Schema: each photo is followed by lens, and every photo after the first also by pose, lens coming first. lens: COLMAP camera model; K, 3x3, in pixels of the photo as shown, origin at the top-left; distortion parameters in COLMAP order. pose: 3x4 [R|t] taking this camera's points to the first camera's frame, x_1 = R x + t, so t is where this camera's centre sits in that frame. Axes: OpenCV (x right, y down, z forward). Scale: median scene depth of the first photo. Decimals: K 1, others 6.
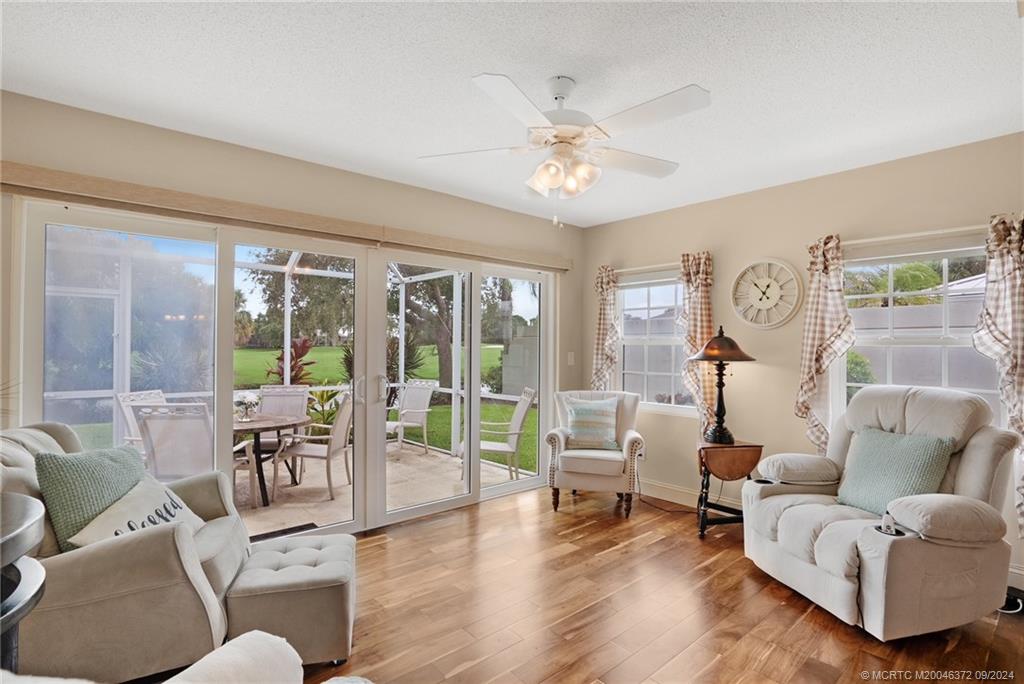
lens RADIAL K [[489.4, 0, 512.0], [0, 489.4, 342.0], [0, 0, 1]] dist [-0.013039, 0.000165]
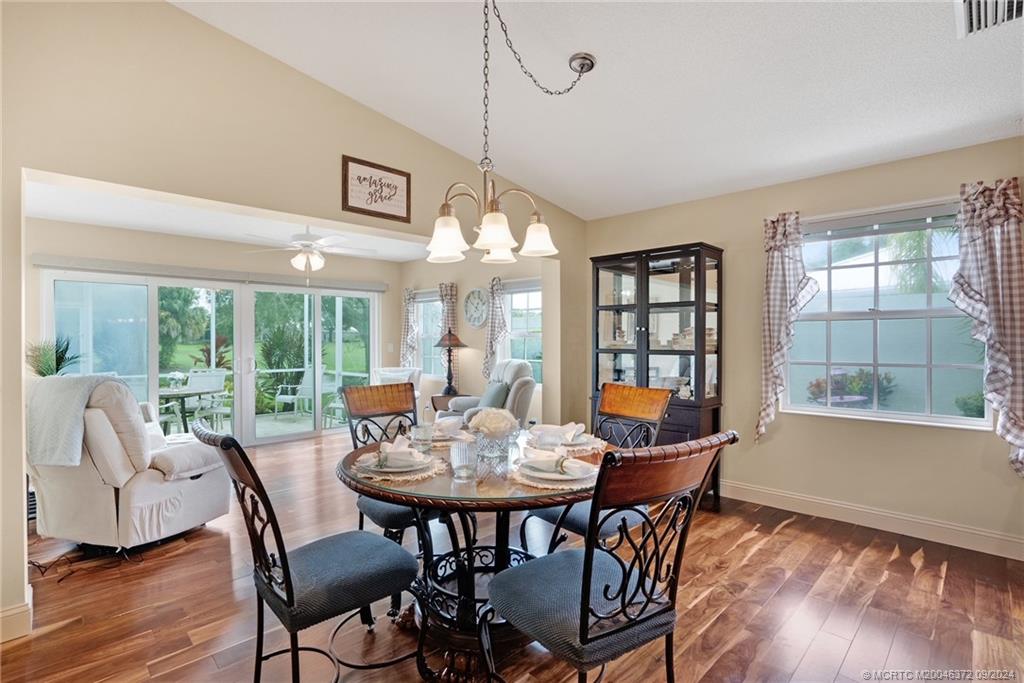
lens RADIAL K [[489.4, 0, 512.0], [0, 489.4, 341.5], [0, 0, 1]] dist [-0.013039, 0.000165]
pose [[0.998291, -0.006141, 0.058108, 0.433999], [0.005361, 0.999894, 0.013570, -0.003927], [-0.058185, -0.013235, 0.998218, -0.593924]]
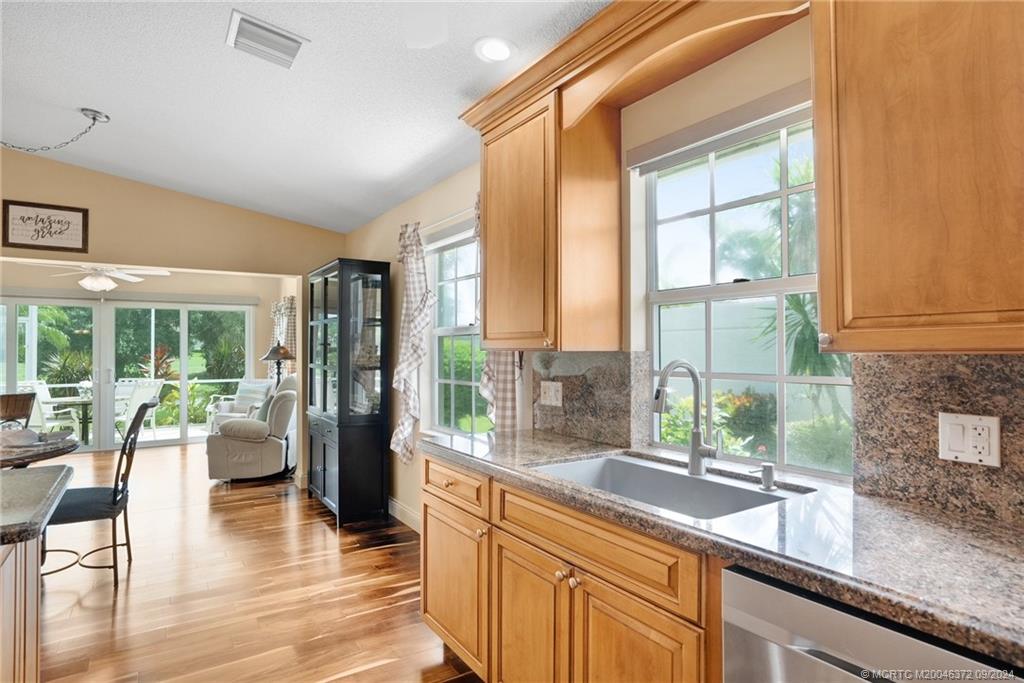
lens RADIAL K [[564.9, 0, 512.0], [0, 564.9, 341.5], [0, 0, 1]] dist [-0.000626, 0.028165]
pose [[0.980234, -0.009807, -0.197598, 1.317973], [0.009965, 0.999950, -0.000193, -0.015269], [0.197590, -0.001780, 0.980283, -0.668115]]
